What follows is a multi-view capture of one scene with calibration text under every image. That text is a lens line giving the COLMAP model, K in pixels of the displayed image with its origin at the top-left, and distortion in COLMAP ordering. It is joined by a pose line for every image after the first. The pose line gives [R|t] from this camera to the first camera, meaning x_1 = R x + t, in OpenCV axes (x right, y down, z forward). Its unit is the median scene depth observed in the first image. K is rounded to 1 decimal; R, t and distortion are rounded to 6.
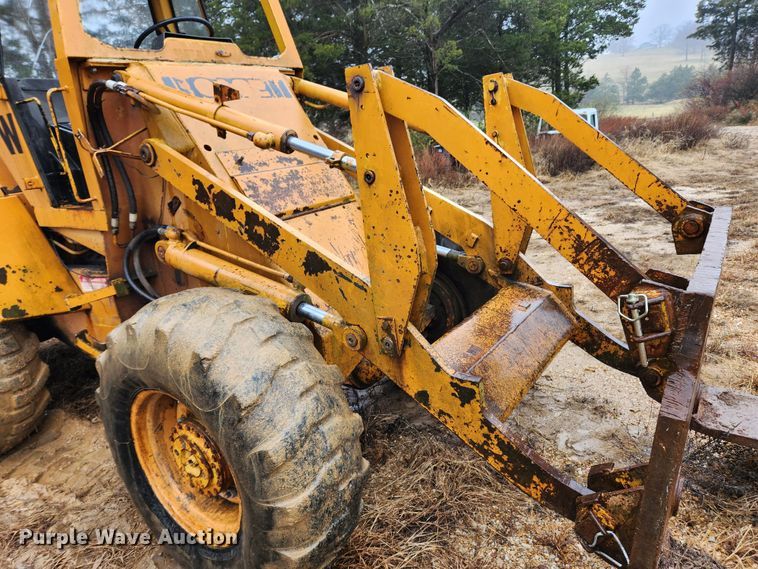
lens RADIAL K [[503.8, 0, 400.0], [0, 503.8, 283.3], [0, 0, 1]] dist [0.061792, -0.050960]
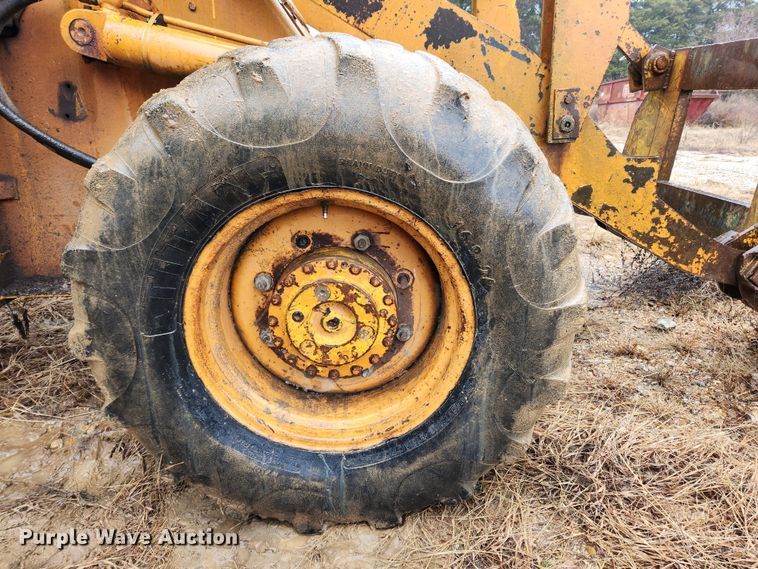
lens RADIAL K [[503.8, 0, 400.0], [0, 503.8, 283.3], [0, 0, 1]] dist [0.061792, -0.050960]
pose [[0.800990, -0.120920, 0.586339, -0.636349], [0.111293, 0.992393, 0.052624, 0.254136], [-0.588242, 0.023104, 0.808355, 0.413486]]
